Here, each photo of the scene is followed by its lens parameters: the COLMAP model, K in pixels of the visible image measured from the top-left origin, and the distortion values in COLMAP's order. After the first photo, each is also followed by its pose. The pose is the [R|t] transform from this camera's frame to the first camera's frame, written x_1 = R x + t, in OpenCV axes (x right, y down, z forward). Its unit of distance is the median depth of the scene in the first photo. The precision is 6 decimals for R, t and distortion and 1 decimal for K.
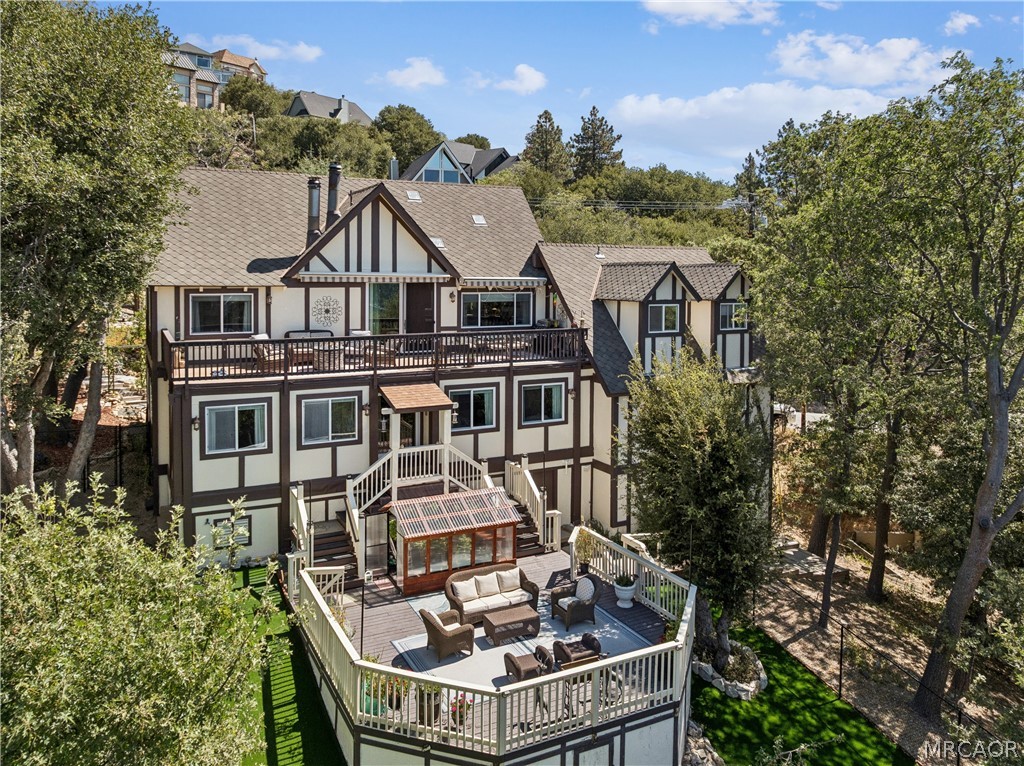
lens RADIAL K [[735.6, 0, 490.7], [0, 735.6, 290.7], [0, 0, 1]] dist [-0.022654, -0.012343]
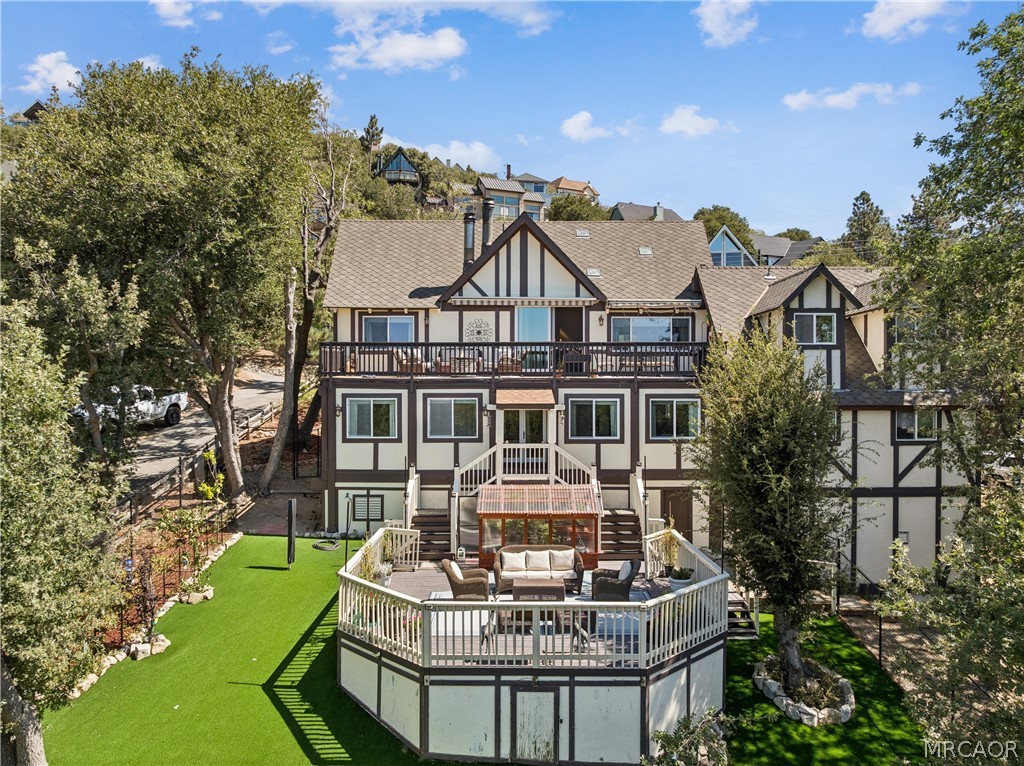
lens RADIAL K [[699.9, 0, 523.8], [0, 699.9, 391.5], [0, 0, 1]] dist [-0.031633, 0.003233]
pose [[0.901687, -0.003982, -0.432371, 0.298052], [-0.005257, 0.999783, -0.020169, 0.139914], [0.432358, 0.020459, 0.901470, 0.083952]]
